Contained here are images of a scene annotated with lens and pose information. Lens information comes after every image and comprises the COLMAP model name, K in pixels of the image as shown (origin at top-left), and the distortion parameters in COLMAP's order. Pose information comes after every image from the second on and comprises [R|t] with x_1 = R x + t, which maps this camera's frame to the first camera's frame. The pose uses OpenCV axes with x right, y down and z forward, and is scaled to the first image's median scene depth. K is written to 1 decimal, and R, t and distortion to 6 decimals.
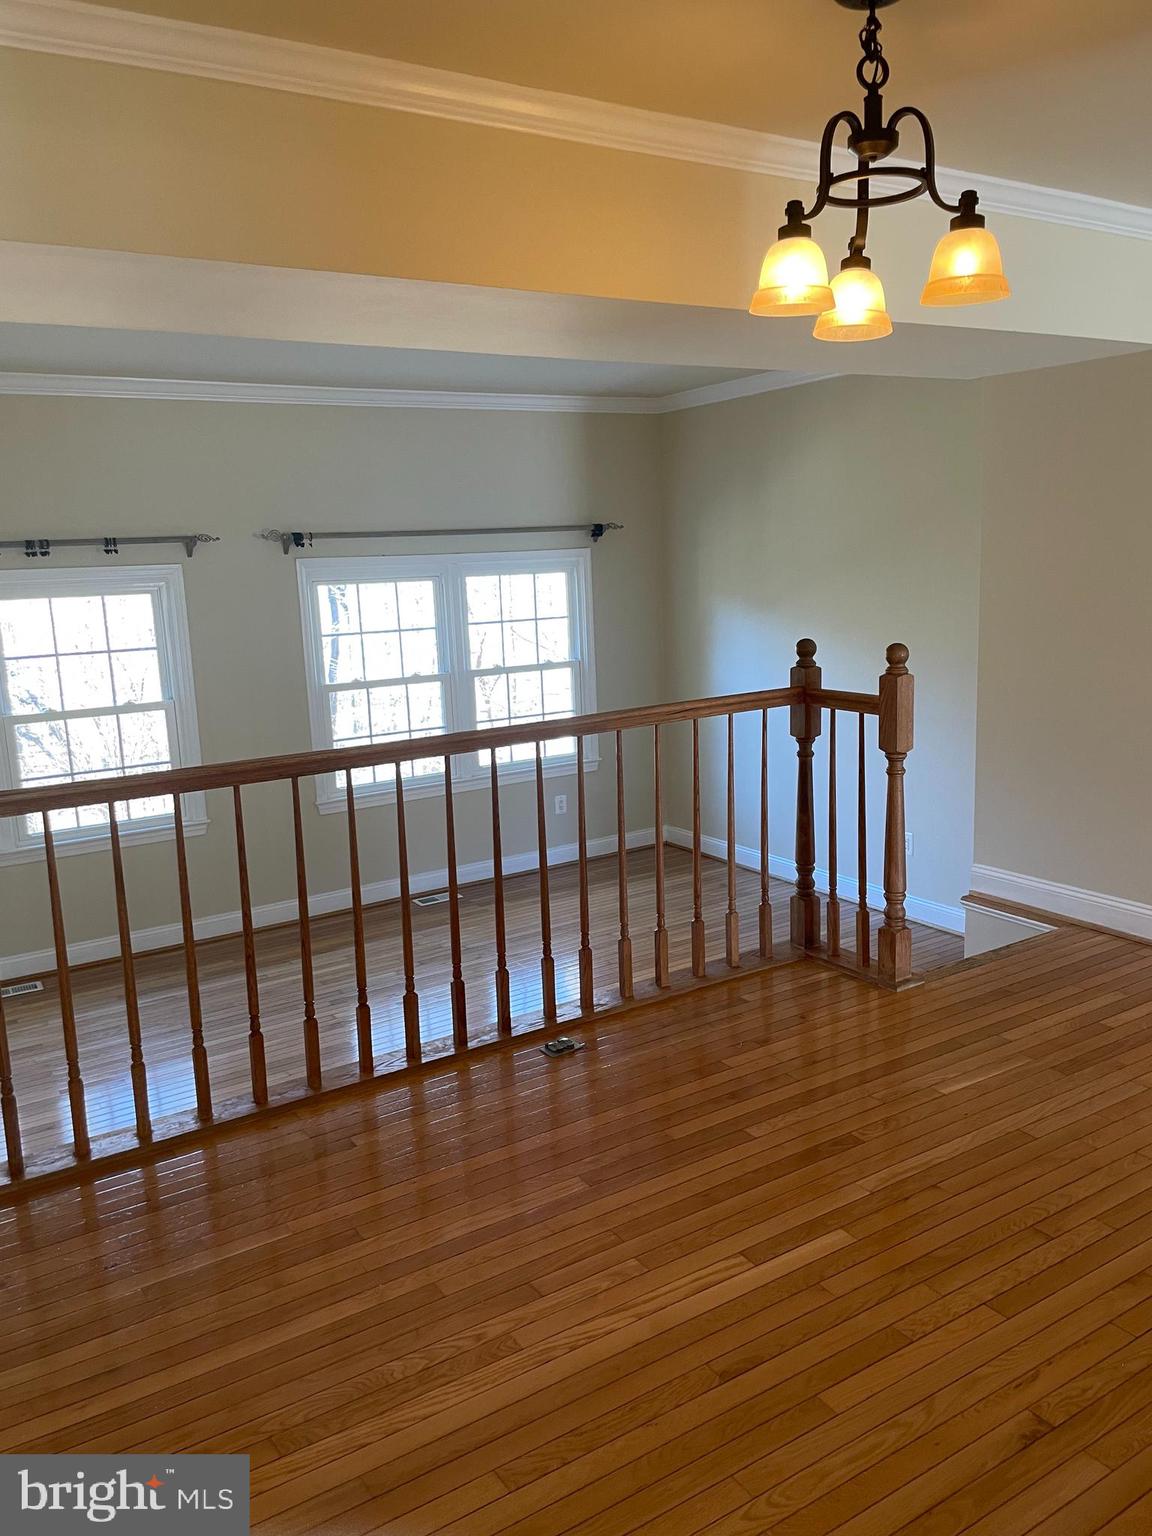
lens RADIAL K [[1166.9, 0, 610.5], [0, 1166.9, 753.3], [0, 0, 1]] dist [0.077334, -0.113029]
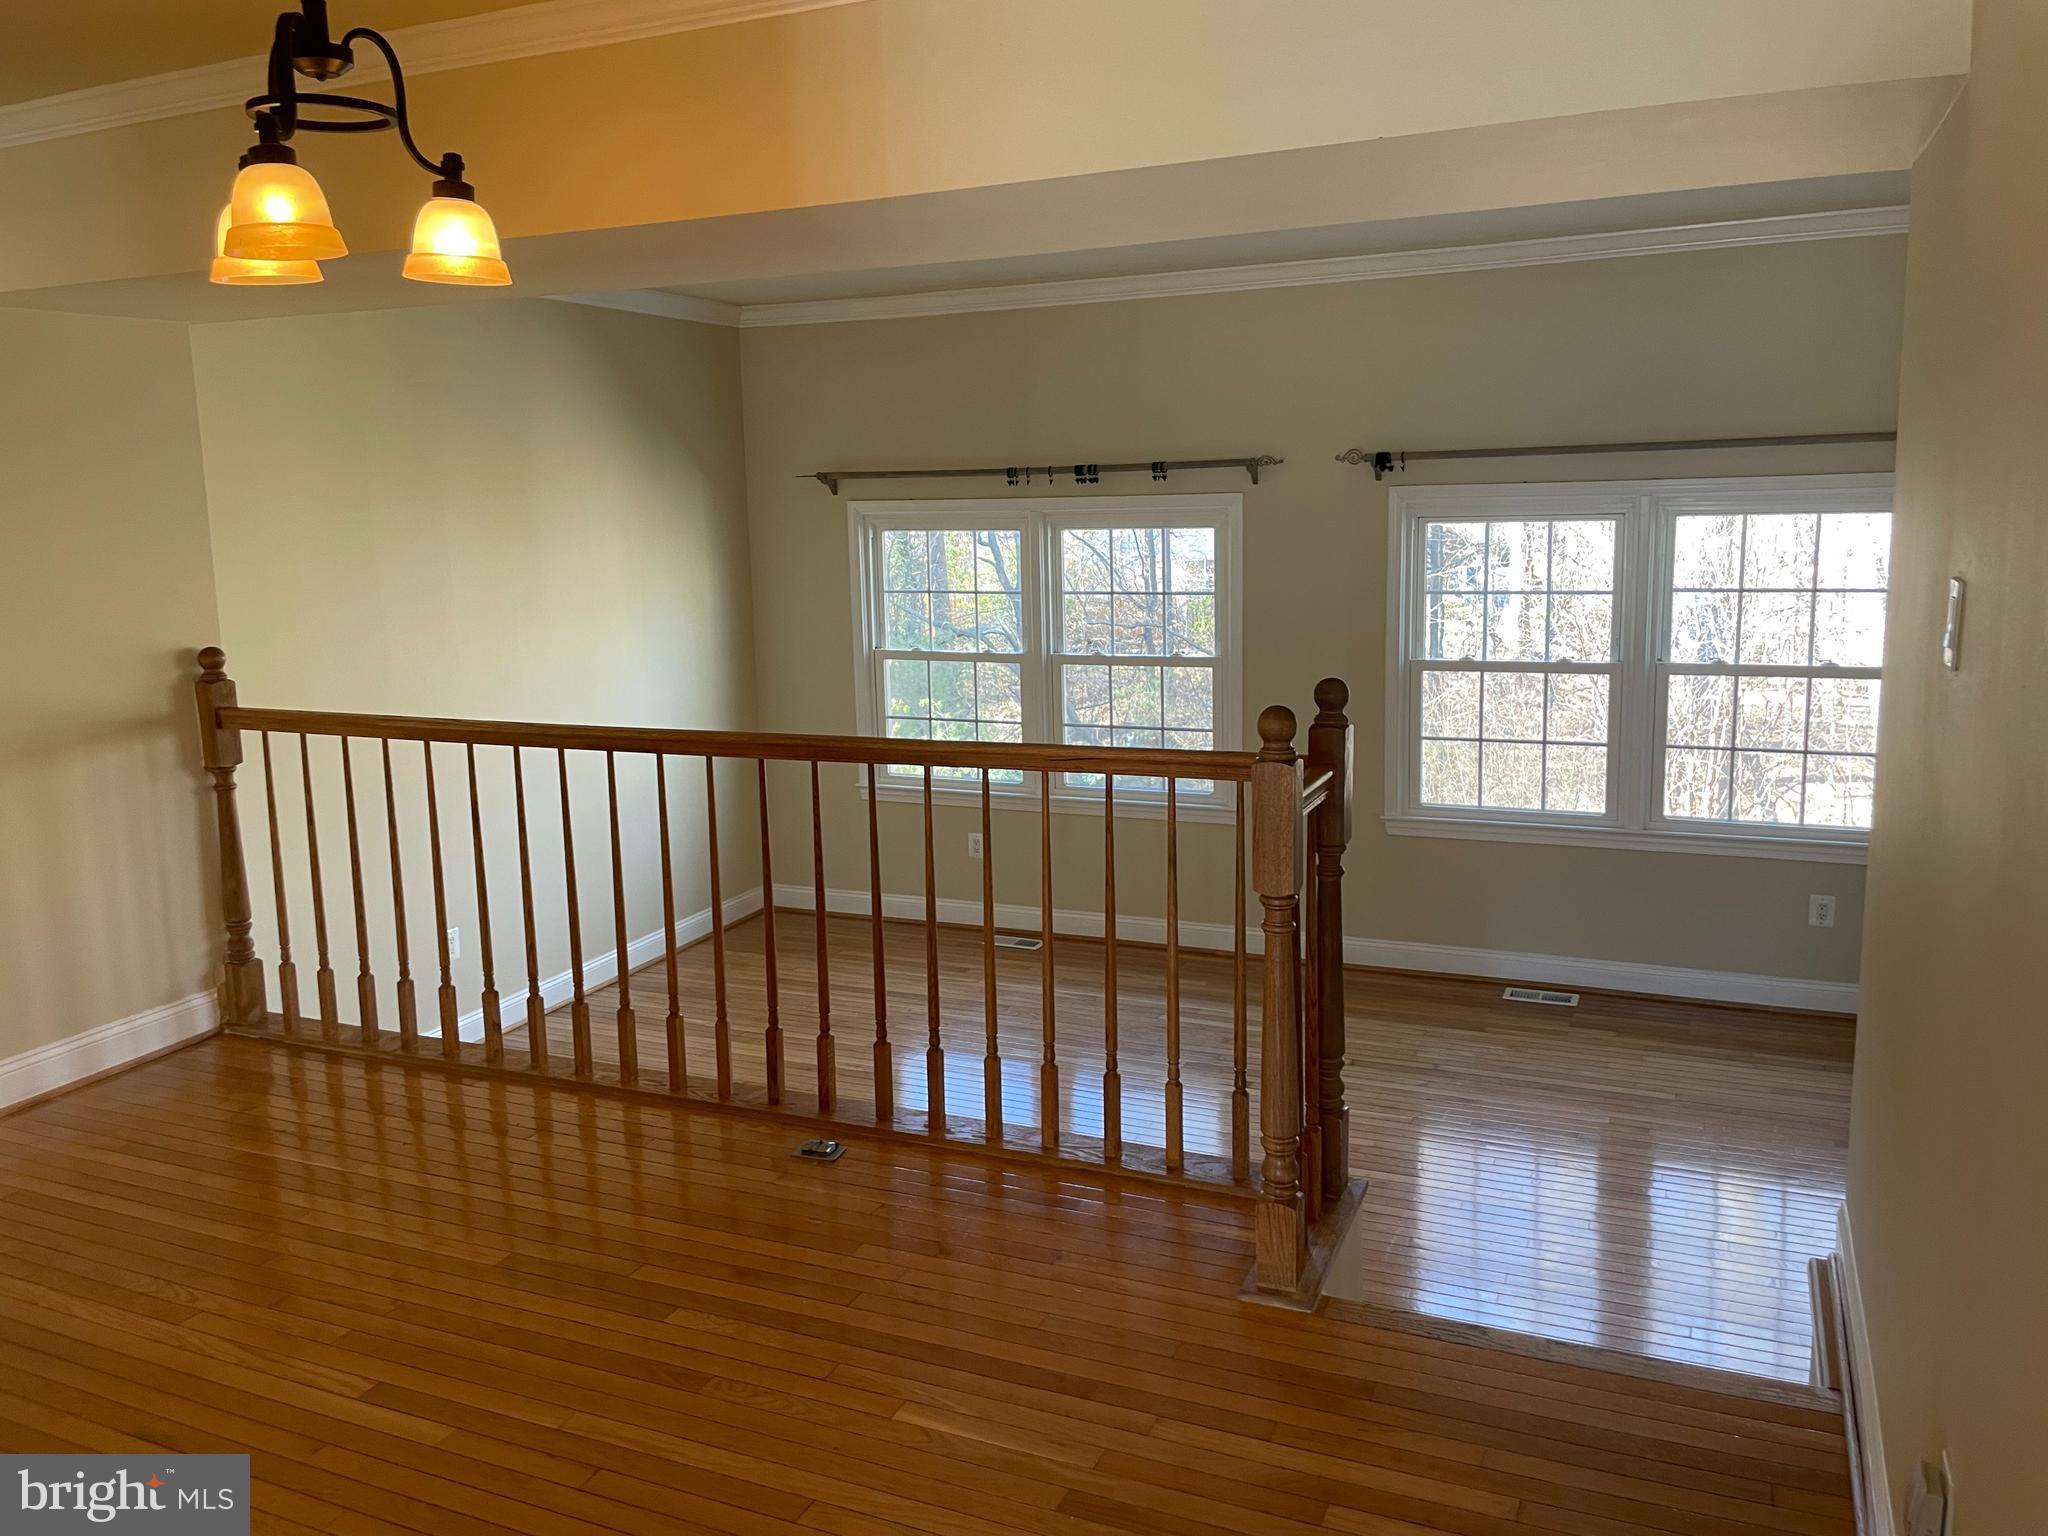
lens RADIAL K [[1555.9, 0, 1009.3], [0, 1555.9, 723.9], [0, 0, 1]] dist [0.077334, -0.113029]
pose [[0.546335, 0.145362, -0.824856, 0.490708], [-0.139096, 0.986896, 0.081790, -0.074196], [0.825936, 0.070050, 0.559395, 0.297540]]
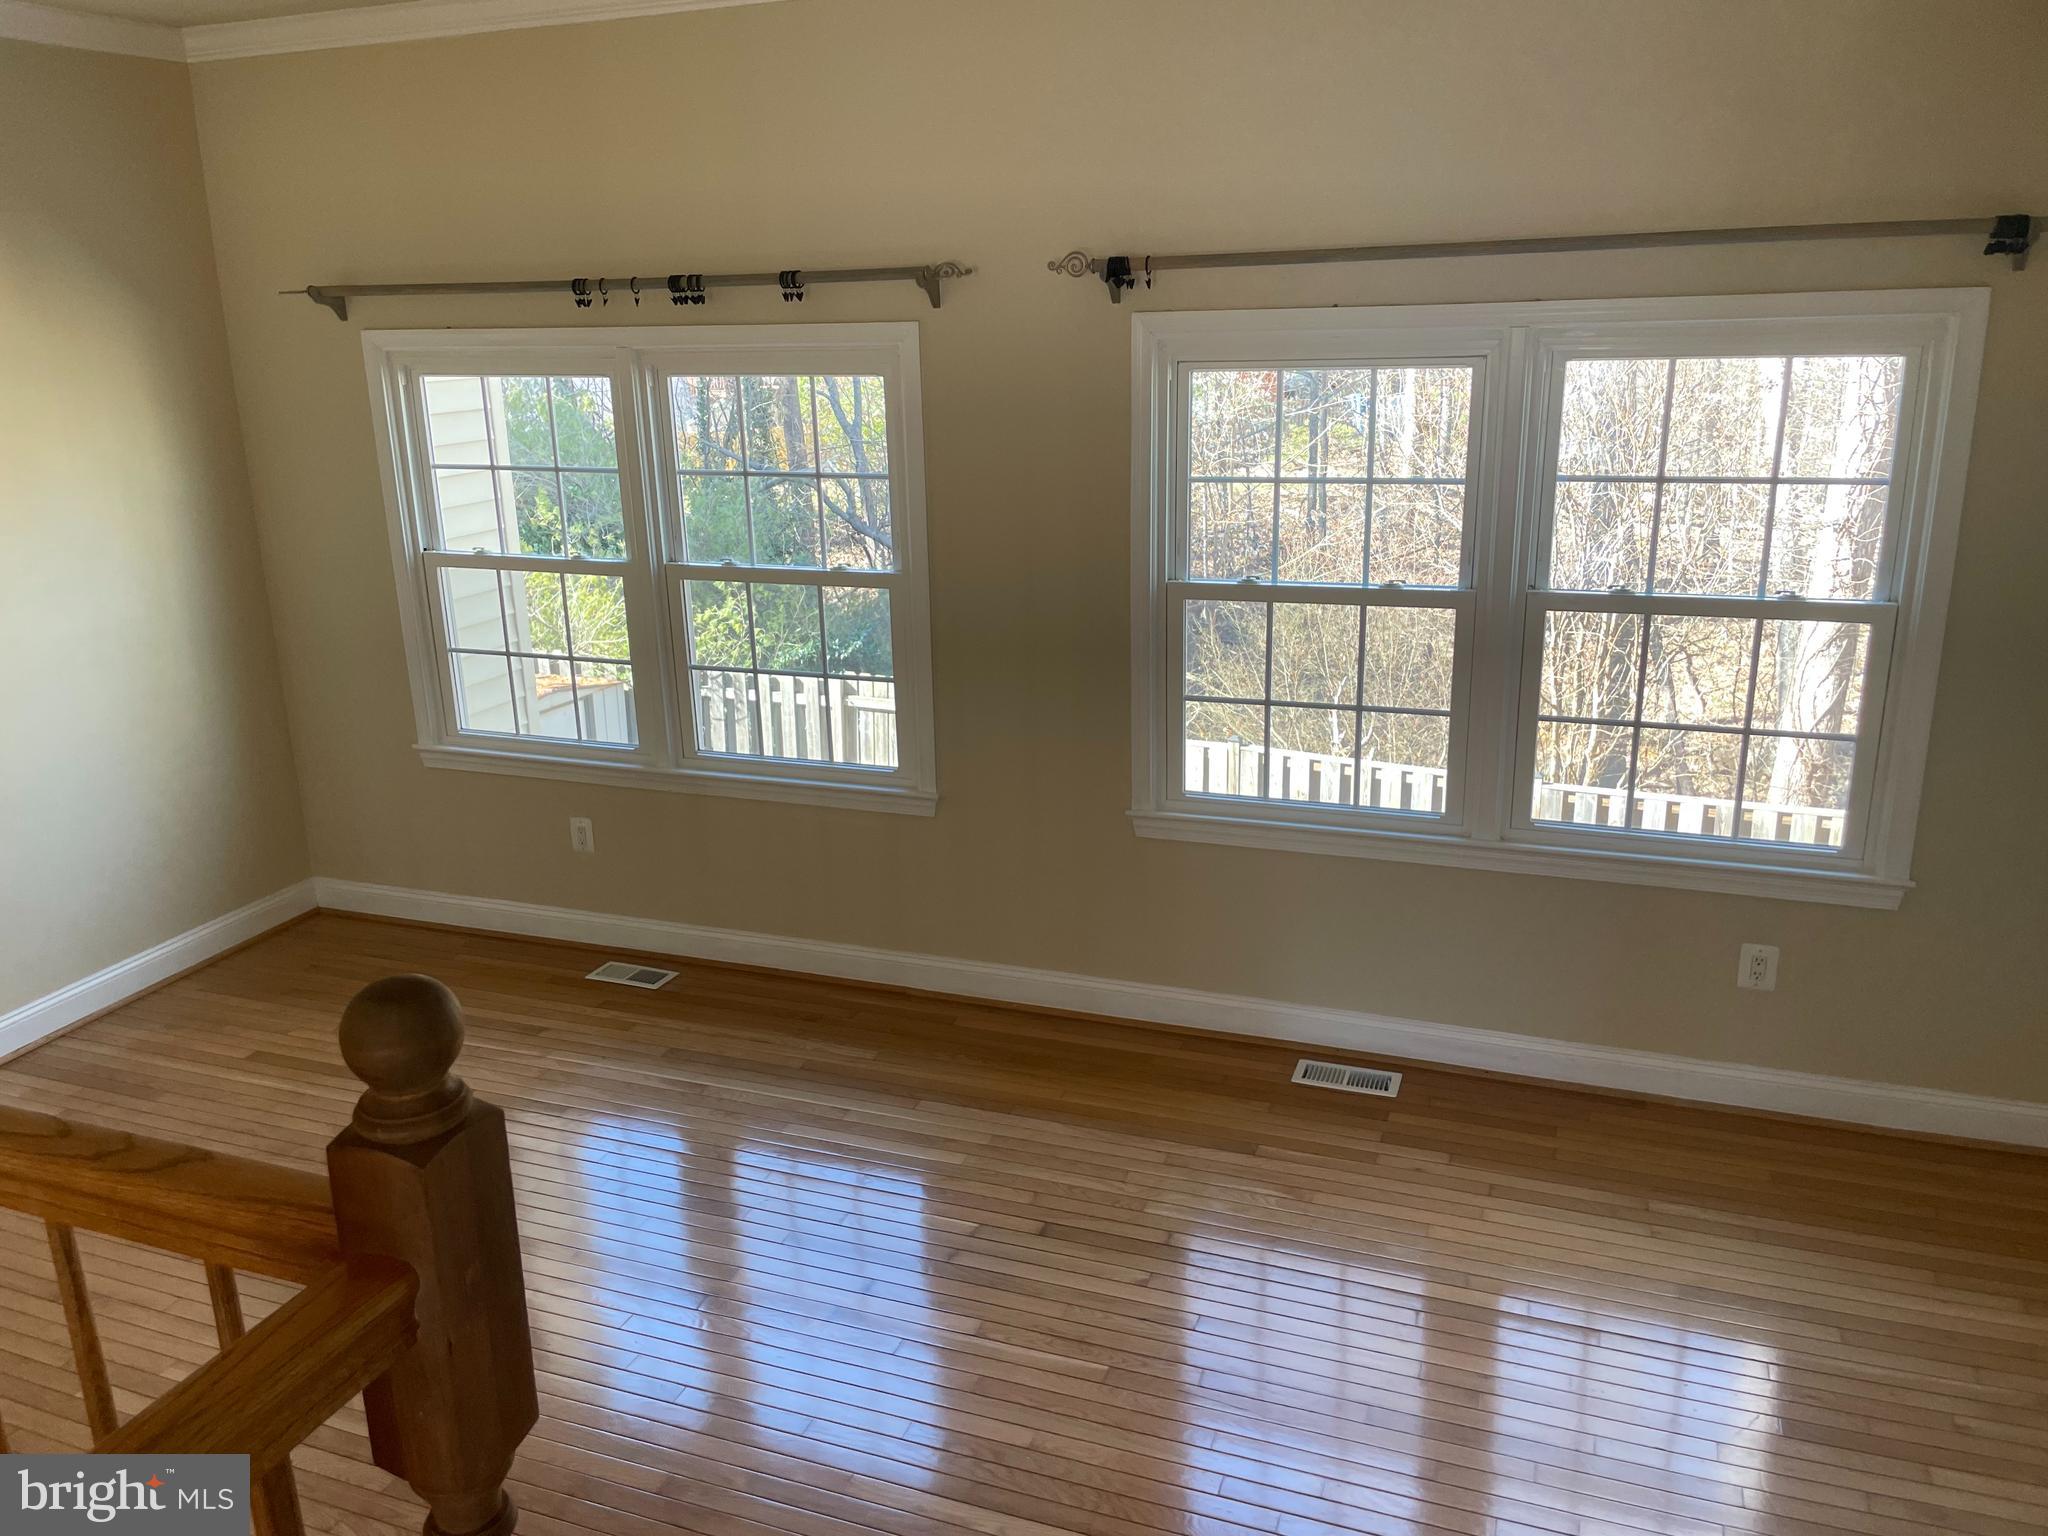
lens RADIAL K [[1555.9, 0, 985.8], [0, 1555.9, 744.6], [0, 0, 1]] dist [0.077334, -0.113029]
pose [[0.586122, 0.243515, -0.772762, 0.256024], [-0.131526, 0.969711, 0.205819, -0.134425], [0.799476, -0.018997, 0.600398, 0.645935]]
